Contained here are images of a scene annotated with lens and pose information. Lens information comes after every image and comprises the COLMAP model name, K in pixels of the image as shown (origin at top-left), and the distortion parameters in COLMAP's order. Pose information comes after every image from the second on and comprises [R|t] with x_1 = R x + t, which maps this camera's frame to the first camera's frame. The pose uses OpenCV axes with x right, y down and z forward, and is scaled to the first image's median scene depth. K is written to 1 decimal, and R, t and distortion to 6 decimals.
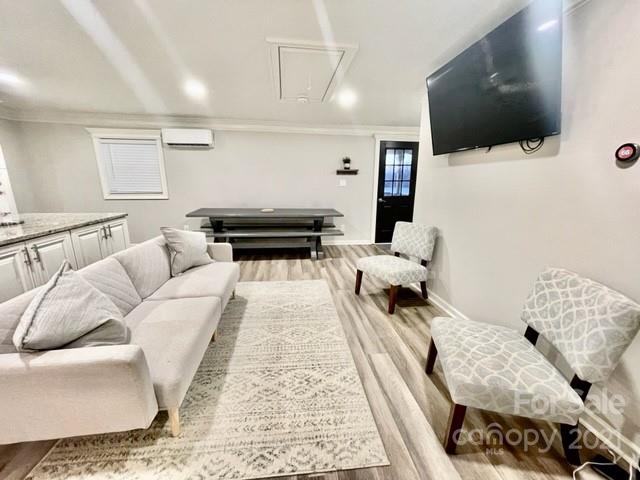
lens RADIAL K [[261.1, 0, 322.2], [0, 261.1, 241.5], [0, 0, 1]] dist [-0.002499, 0.000342]
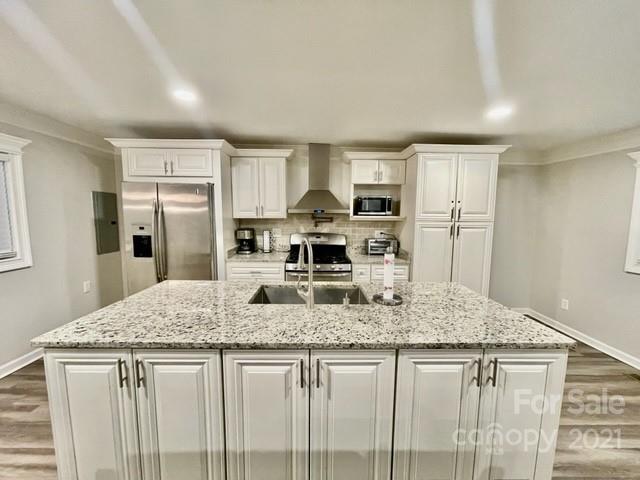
lens RADIAL K [[261.1, 0, 320.9], [0, 261.1, 240.6], [0, 0, 1]] dist [-0.002499, 0.000342]
pose [[-0.108296, 0.087592, -0.990252, -0.304578], [-0.241371, 0.963987, 0.111666, -0.195137], [0.964371, 0.251111, -0.083254, 0.581272]]
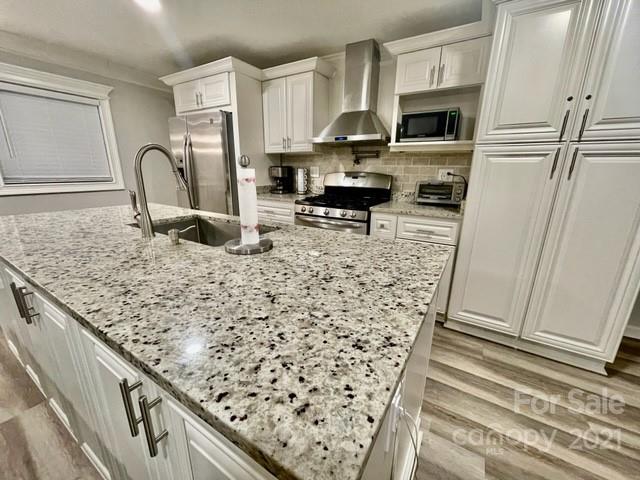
lens RADIAL K [[261.1, 0, 318.2], [0, 261.1, 241.4], [0, 0, 1]] dist [-0.002499, 0.000342]
pose [[-0.624648, 0.186447, -0.758322, -0.643943], [-0.203486, 0.898669, 0.388570, -0.203714], [0.753928, 0.397027, -0.523413, 0.937776]]
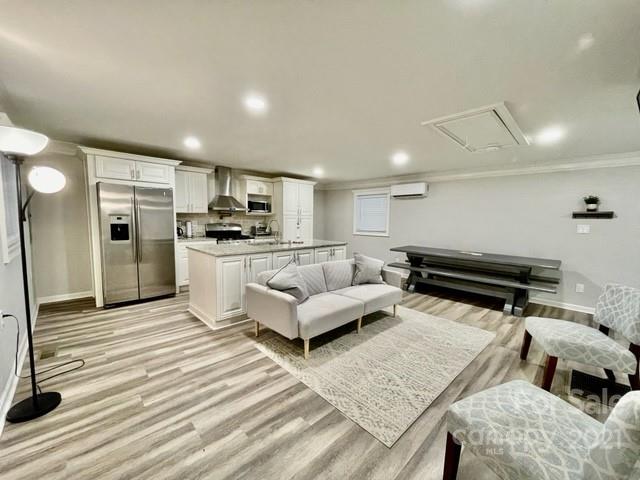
lens RADIAL K [[261.1, 0, 315.9], [0, 261.1, 240.0], [0, 0, 1]] dist [-0.002499, 0.000342]
pose [[0.585607, 0.064486, -0.808026, 0.395556], [-0.195787, 0.978569, -0.063798, 0.012775], [0.786595, 0.195562, 0.585682, -0.079756]]
